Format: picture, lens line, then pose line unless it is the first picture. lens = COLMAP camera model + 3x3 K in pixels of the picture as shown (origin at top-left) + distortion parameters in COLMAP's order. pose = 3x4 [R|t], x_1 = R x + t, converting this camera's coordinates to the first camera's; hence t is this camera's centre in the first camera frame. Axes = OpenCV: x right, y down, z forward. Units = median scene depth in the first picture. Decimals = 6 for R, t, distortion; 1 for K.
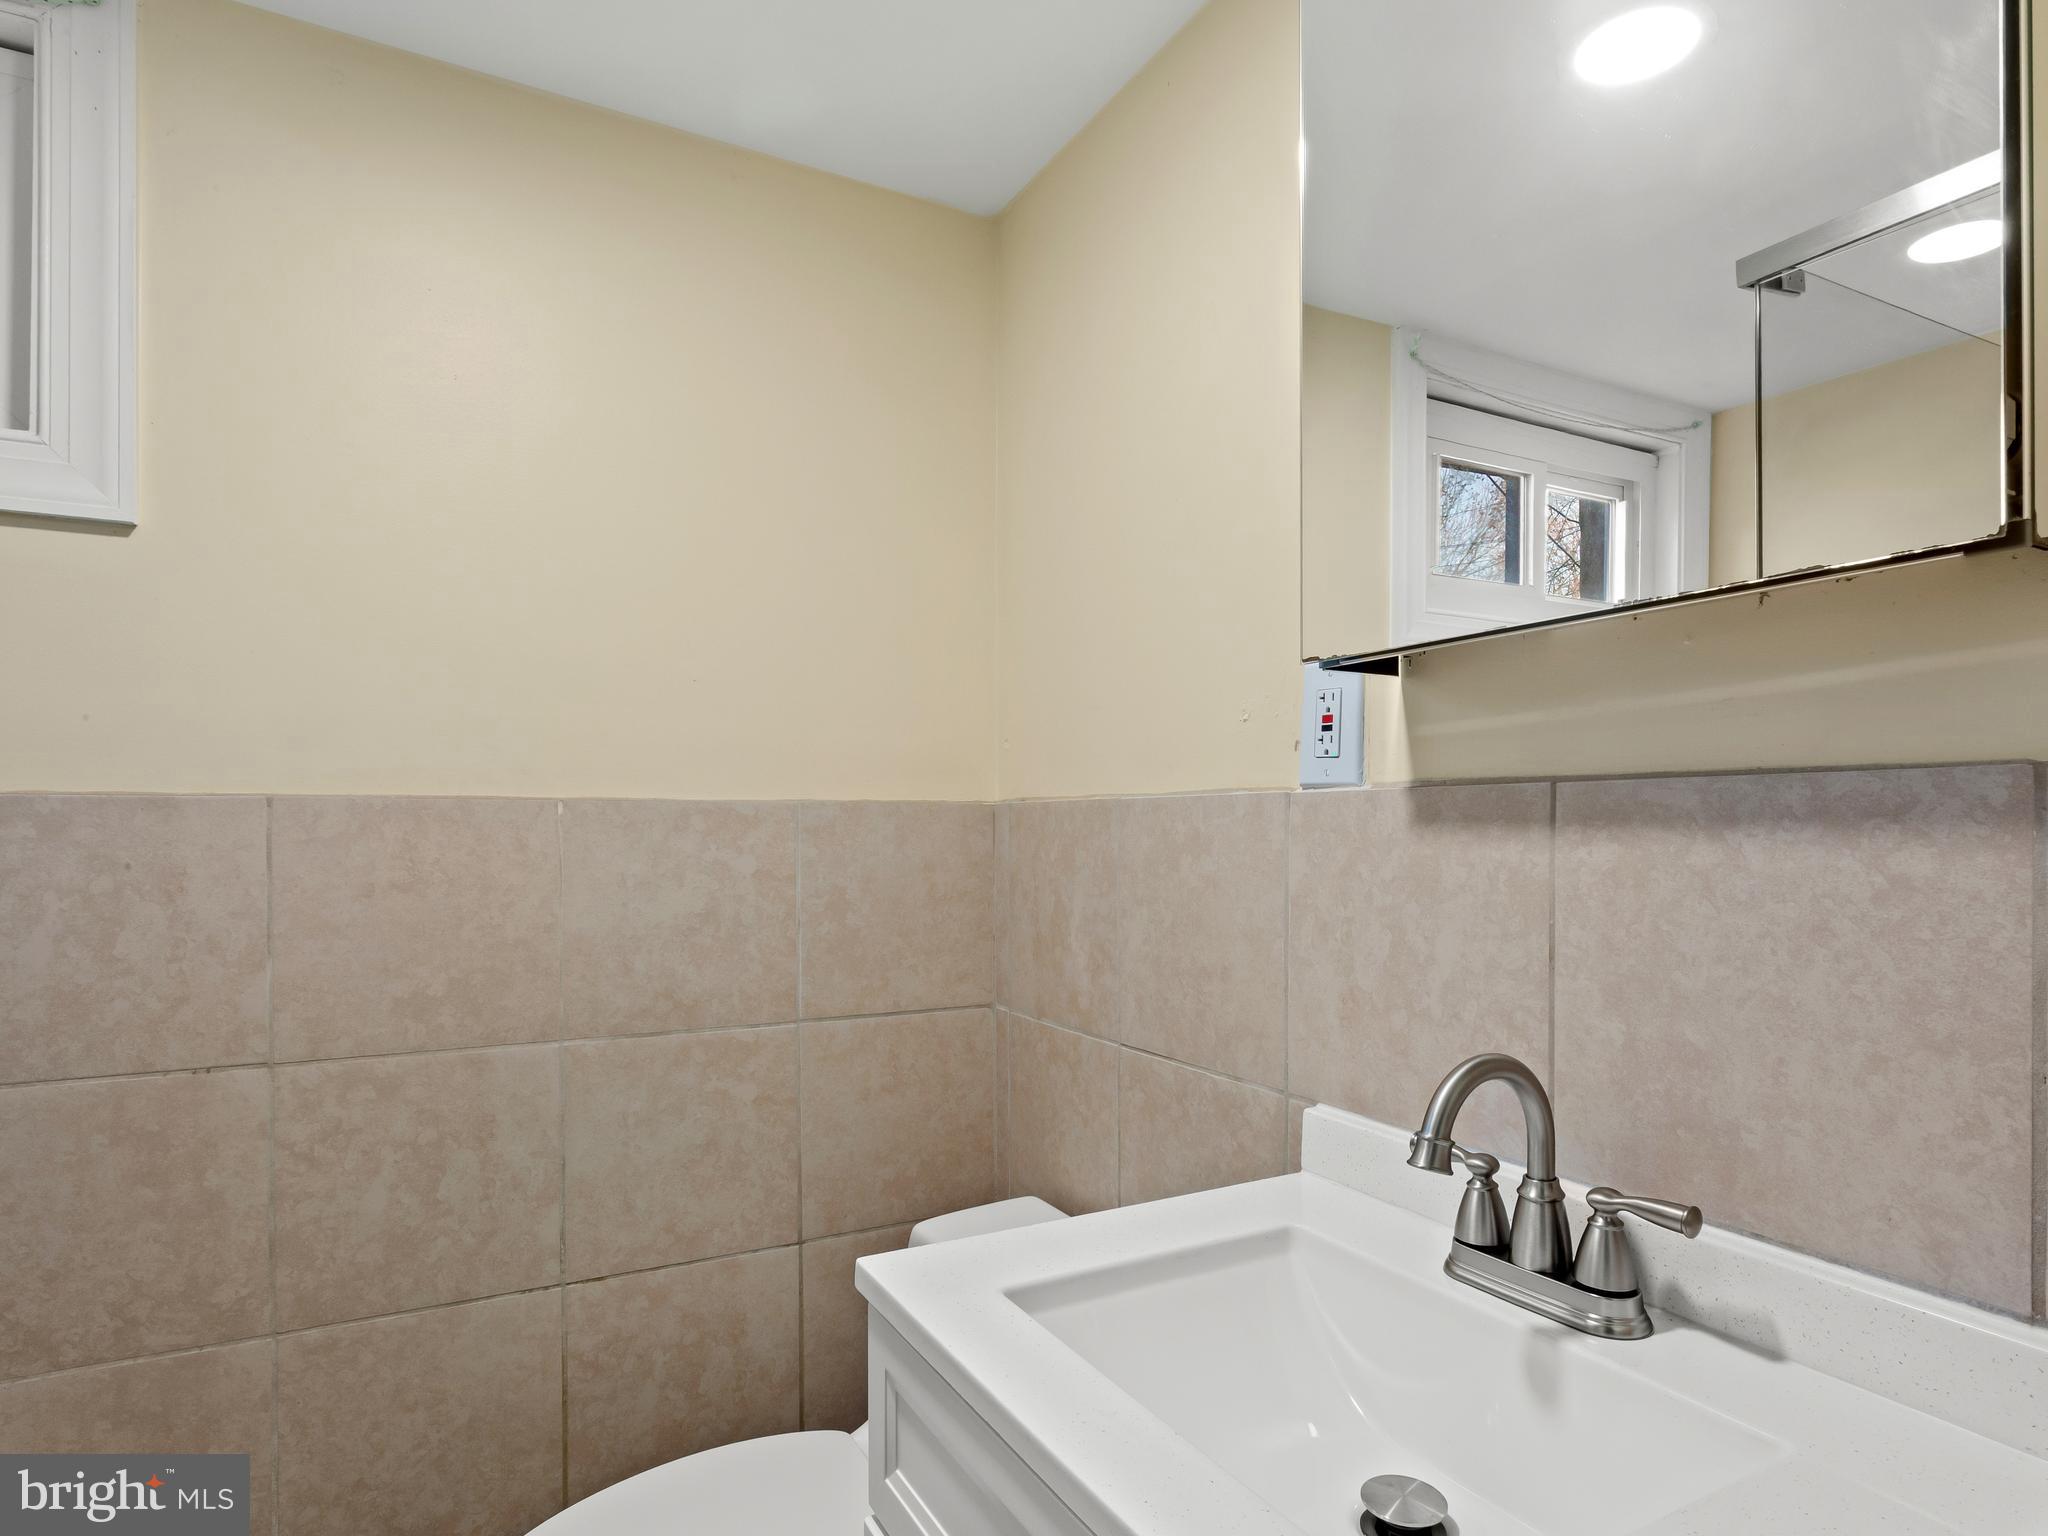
lens RADIAL K [[1167.3, 0, 1045.7], [0, 1167.3, 815.3], [0, 0, 1]] dist [0.002466, 0.003474]
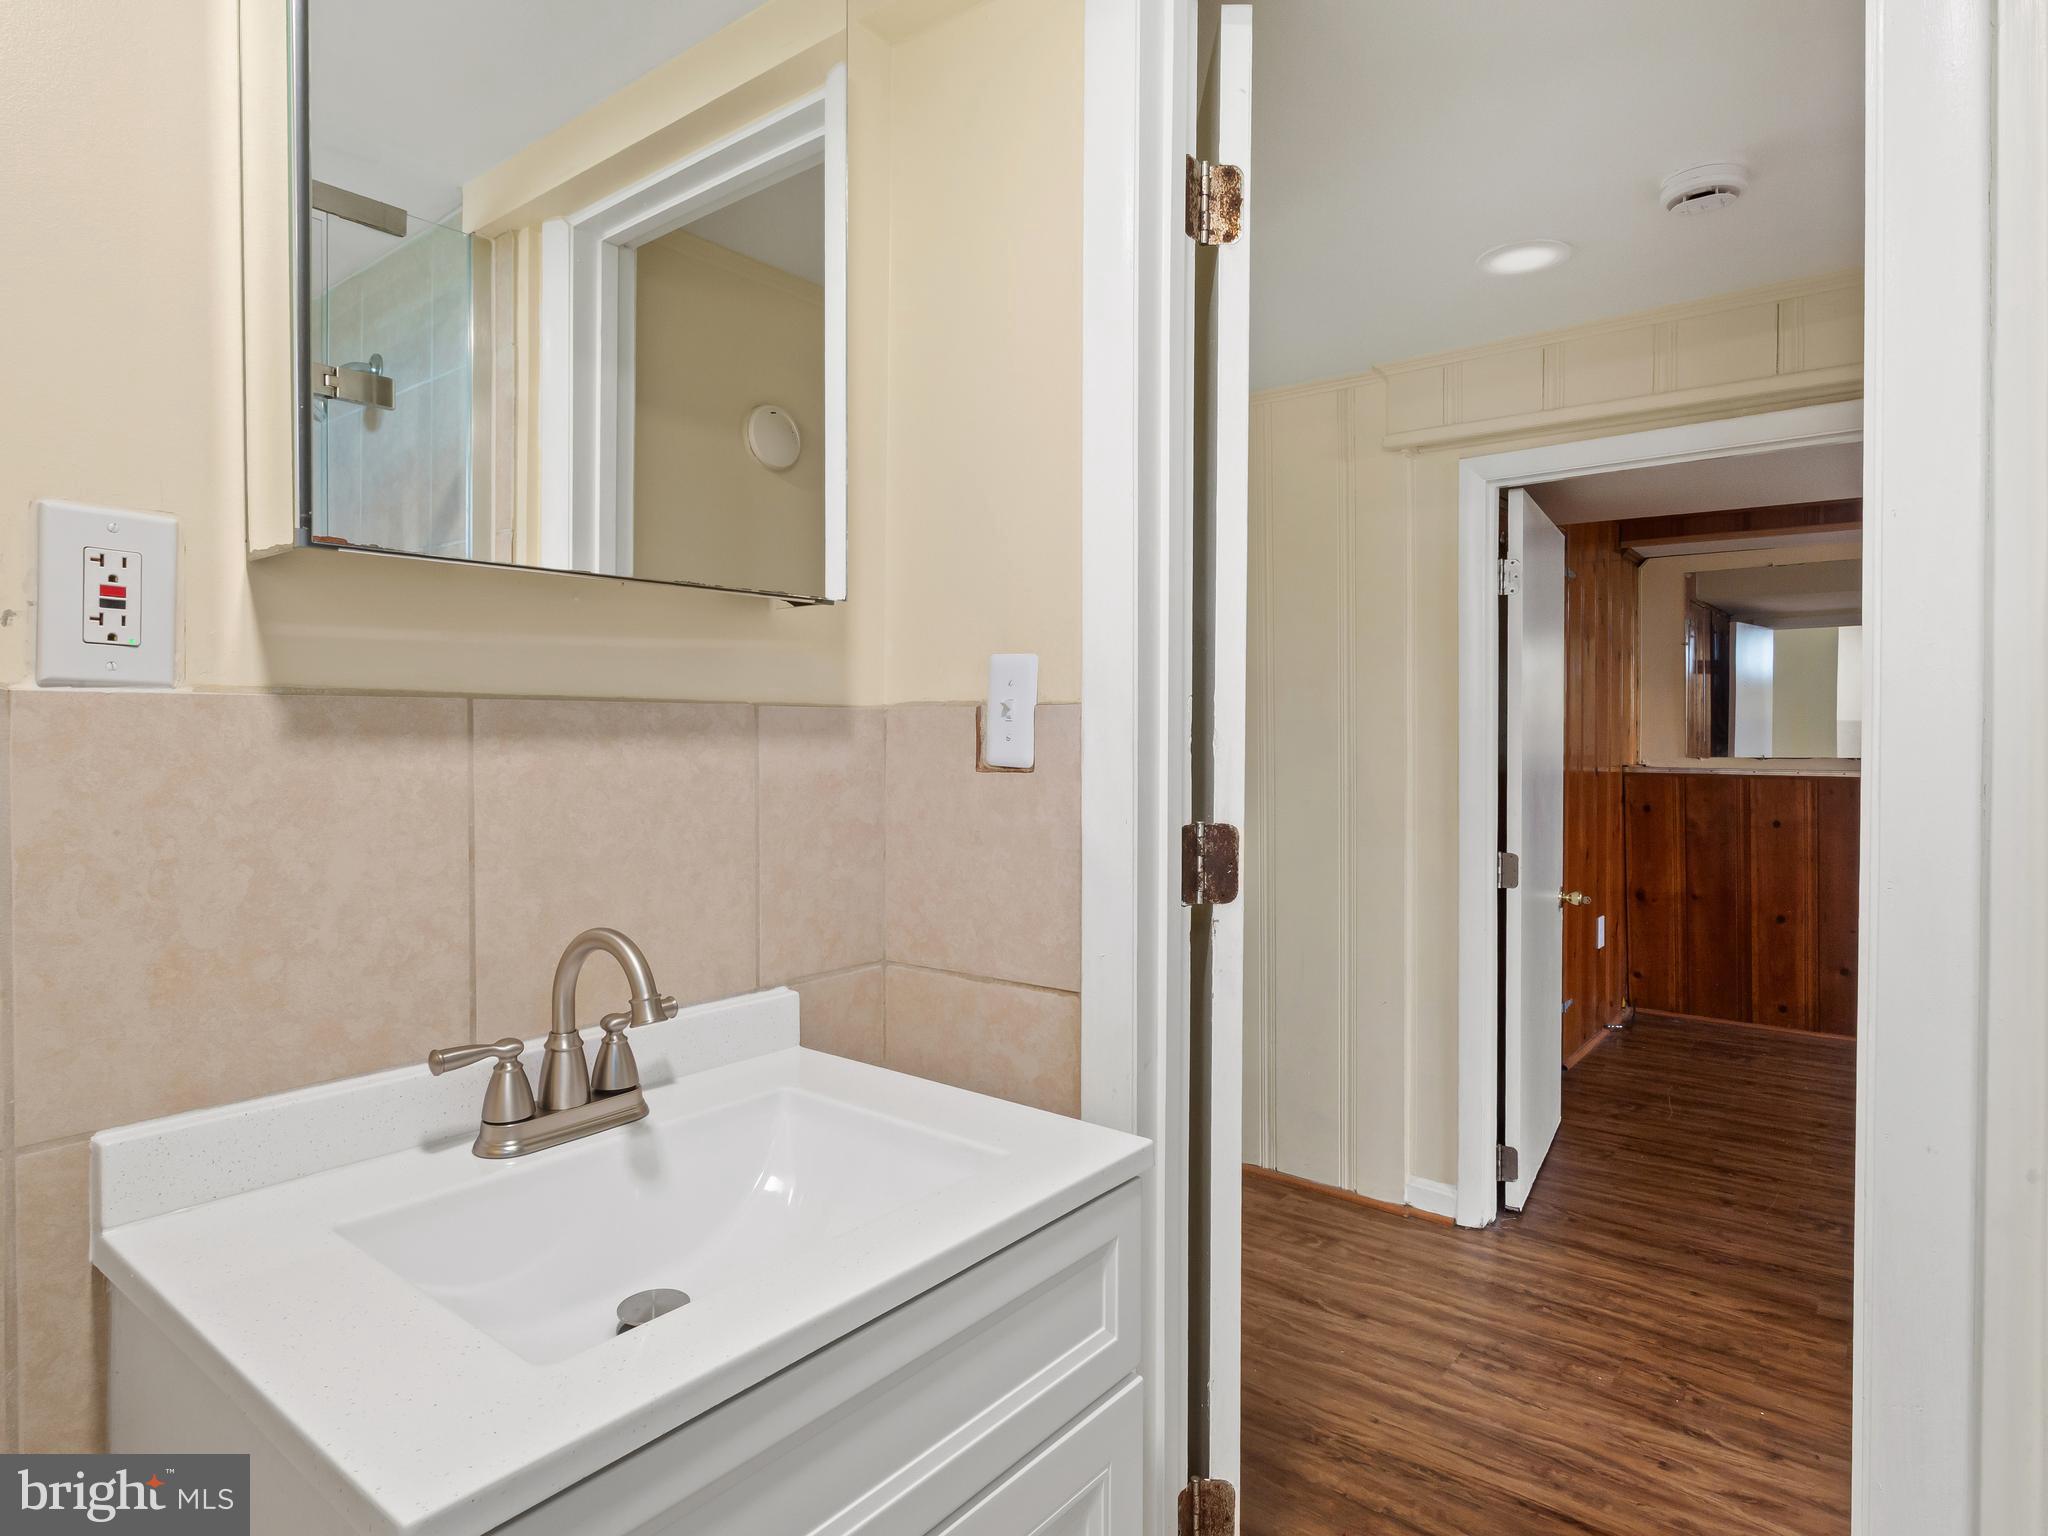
lens RADIAL K [[1167.3, 0, 1024.5], [0, 1167.3, 756.3], [0, 0, 1]] dist [0.002466, 0.003474]
pose [[-0.381821, -0.002468, 0.924233, -0.793151], [0.008109, 0.999949, 0.006020, 0.024079], [-0.924201, 0.009793, -0.381782, 0.936263]]
